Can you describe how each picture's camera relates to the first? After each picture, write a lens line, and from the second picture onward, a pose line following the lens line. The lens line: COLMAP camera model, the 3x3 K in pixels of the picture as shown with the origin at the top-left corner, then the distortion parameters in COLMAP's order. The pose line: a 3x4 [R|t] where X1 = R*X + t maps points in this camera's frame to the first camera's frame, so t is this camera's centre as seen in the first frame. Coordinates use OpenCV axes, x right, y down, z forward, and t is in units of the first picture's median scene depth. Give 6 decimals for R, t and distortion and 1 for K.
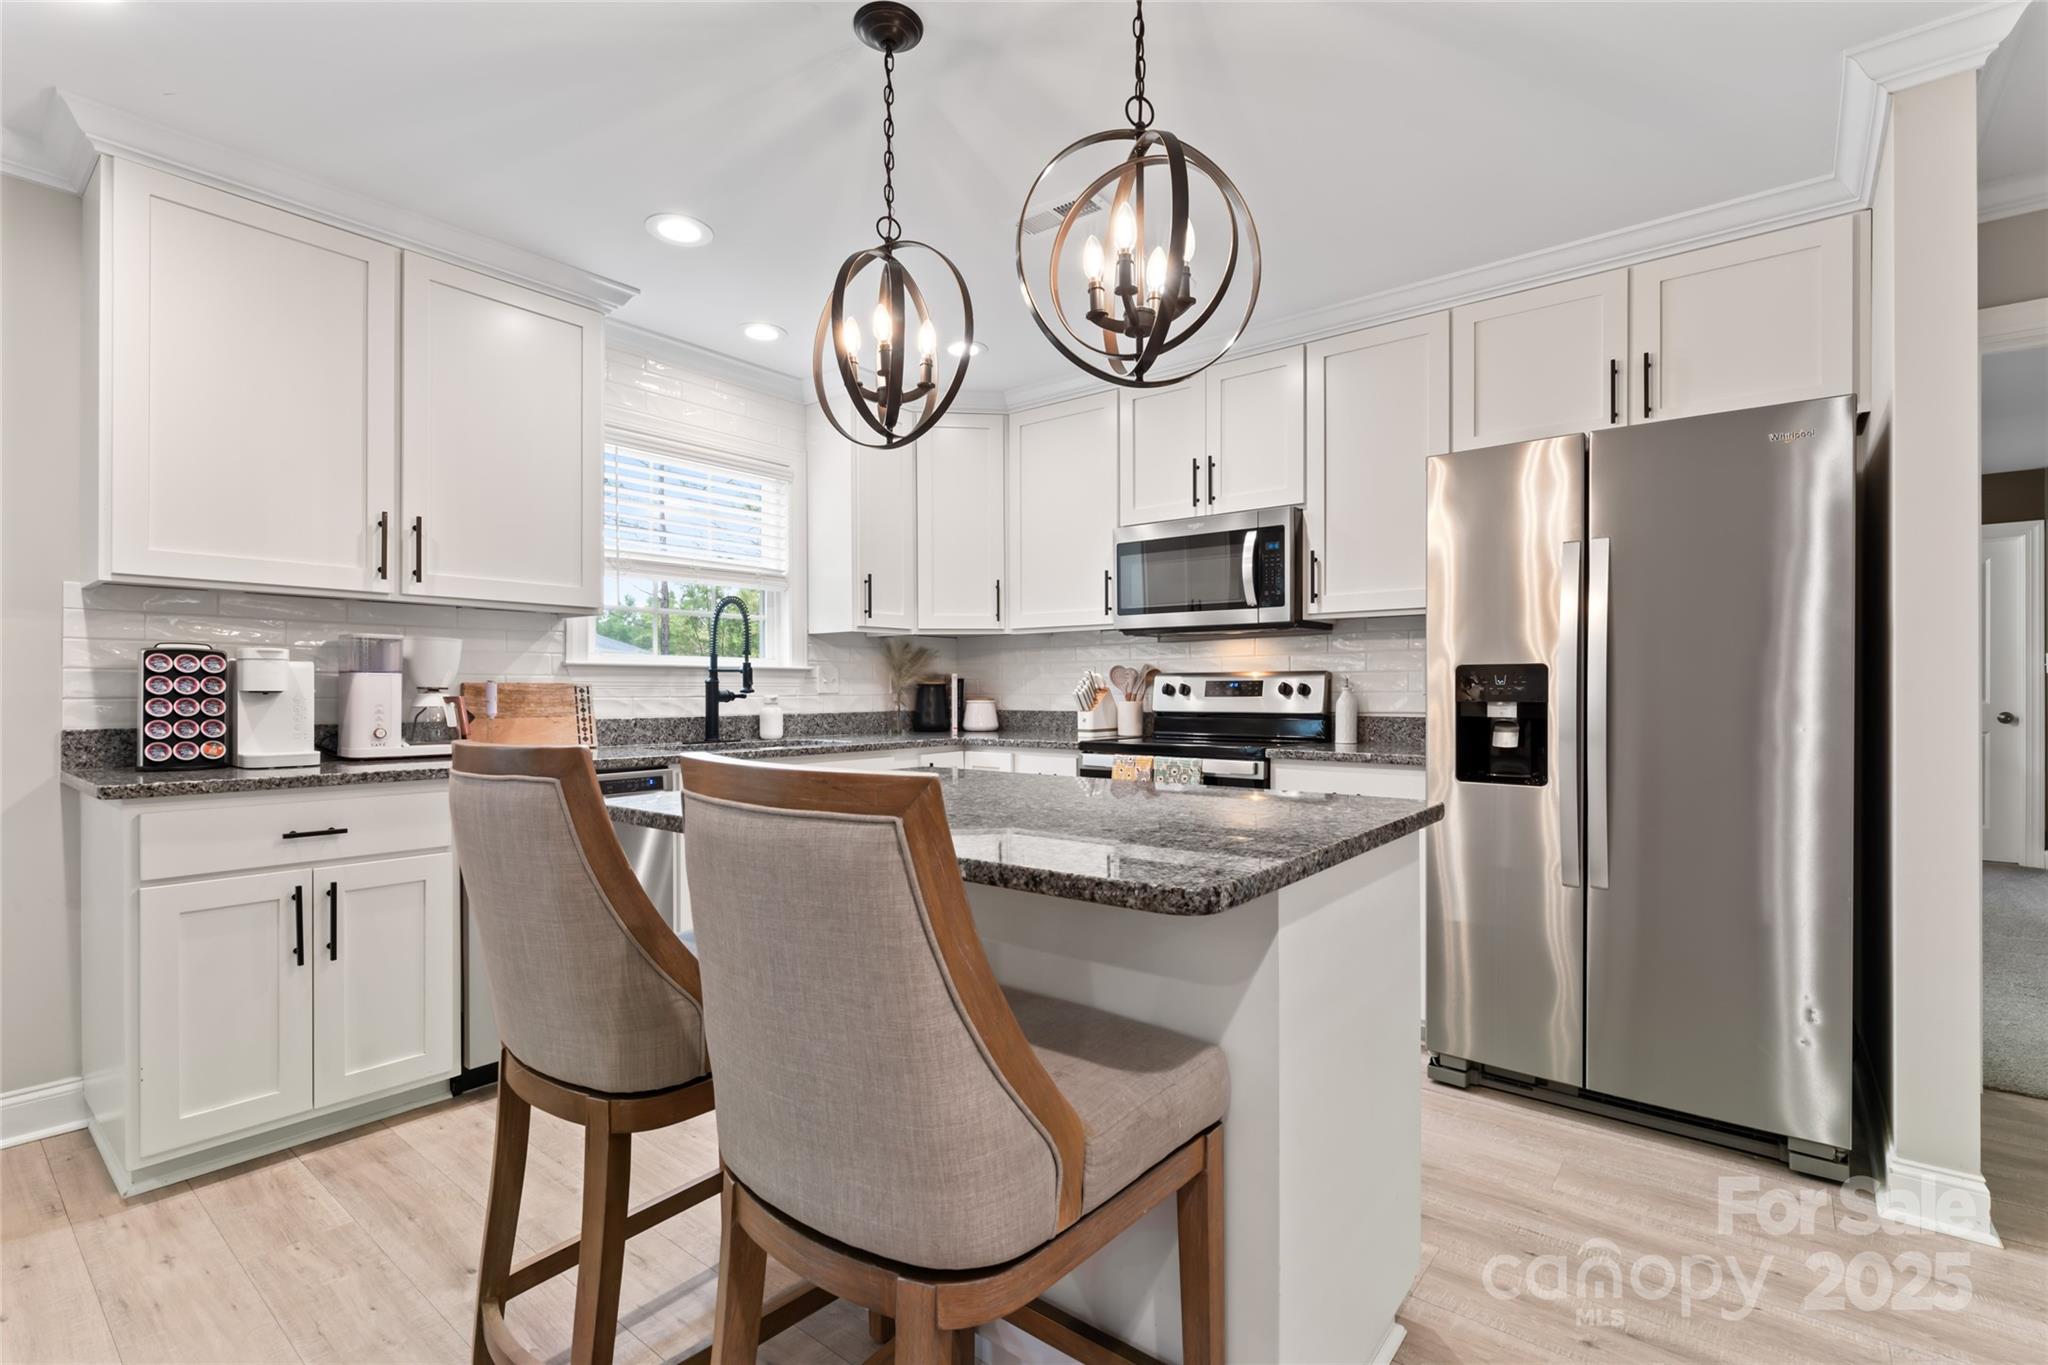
lens RADIAL K [[933.1, 0, 1040.3], [0, 933.1, 686.3], [0, 0, 1]] dist [-0.002877, 0.000604]
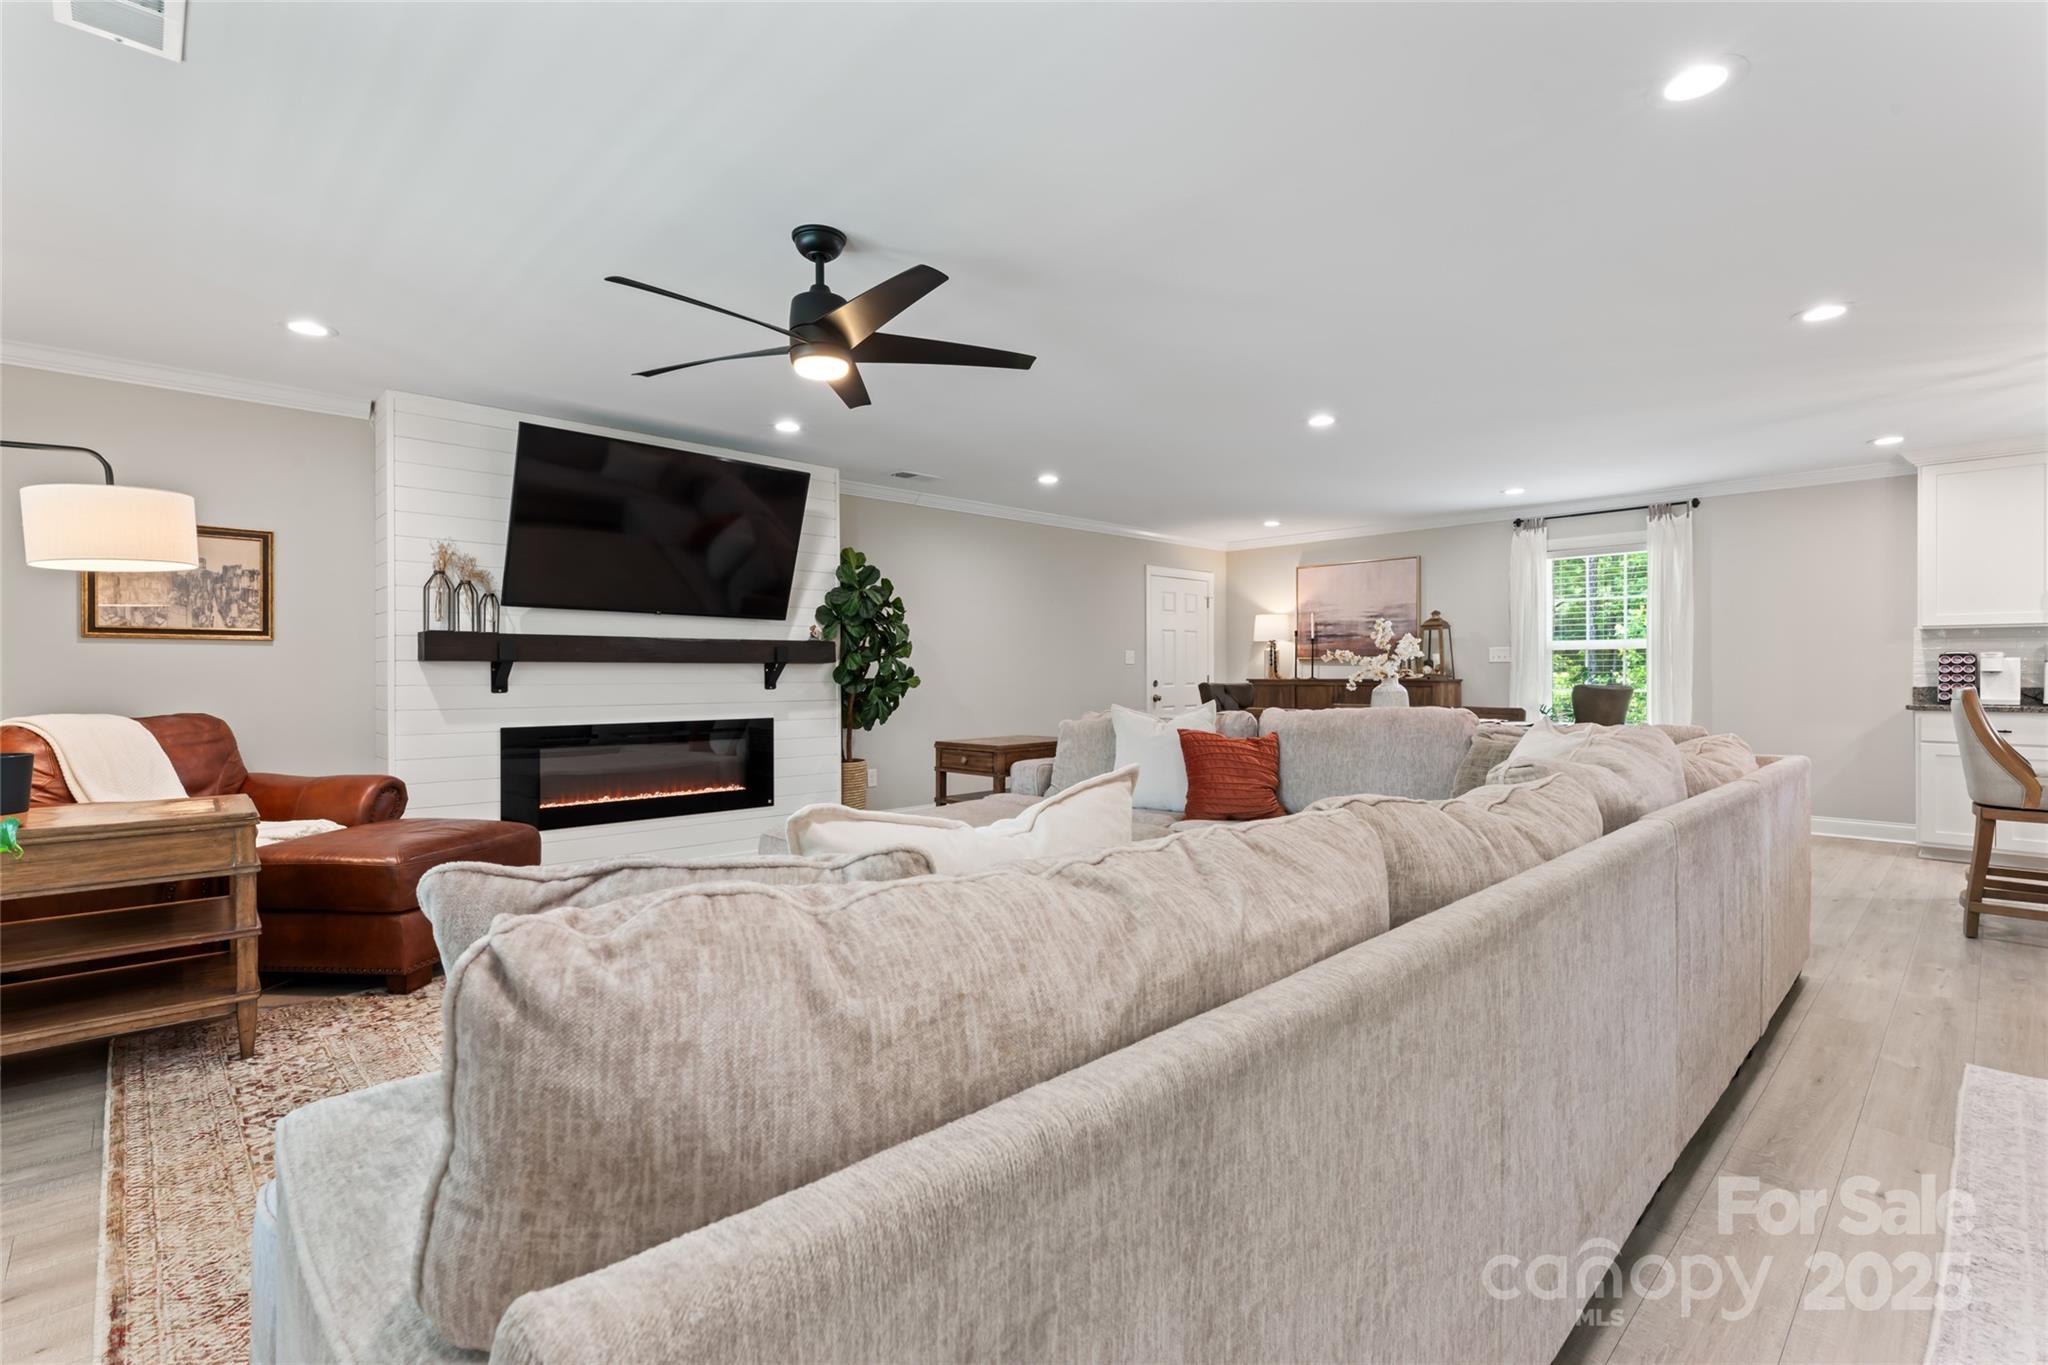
lens RADIAL K [[933.1, 0, 1022.2], [0, 933.1, 666.5], [0, 0, 1]] dist [-0.002877, 0.000604]
pose [[-0.128464, -0.008467, -0.991678, 1.173855], [0.008669, 0.999916, -0.009660, -0.003374], [0.991676, -0.009838, -0.128380, -0.718400]]
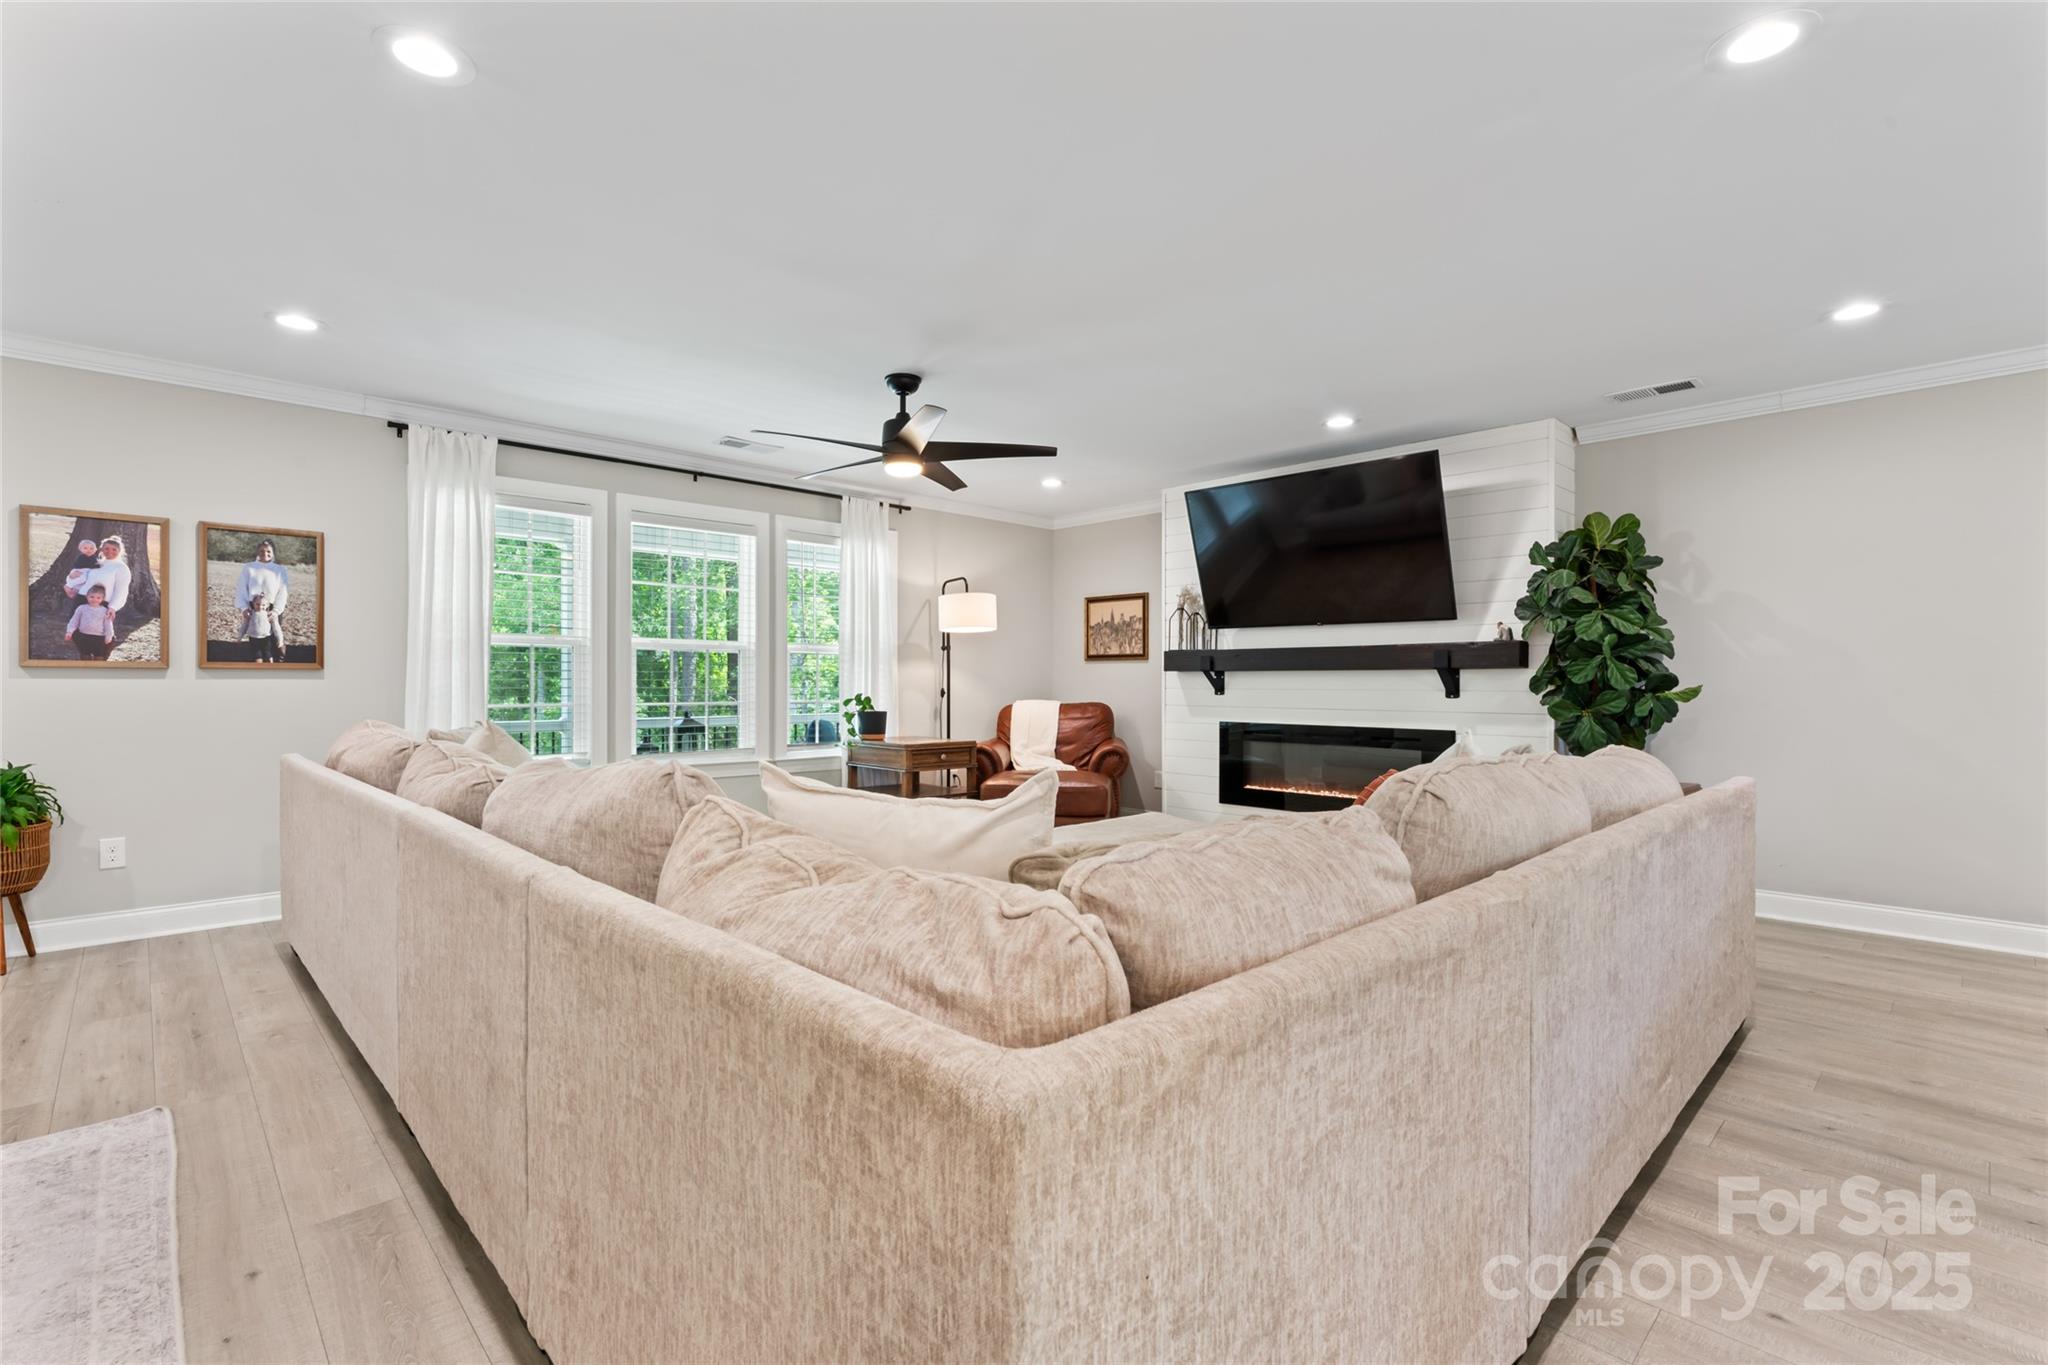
lens RADIAL K [[933.1, 0, 1027.0], [0, 933.1, 687.5], [0, 0, 1]] dist [-0.002877, 0.000604]
pose [[-0.991877, -0.002911, 0.127171, 0.098464], [-0.002934, 0.999996, 0.000009, 0.001983], [-0.127171, -0.000365, -0.991881, 0.142584]]
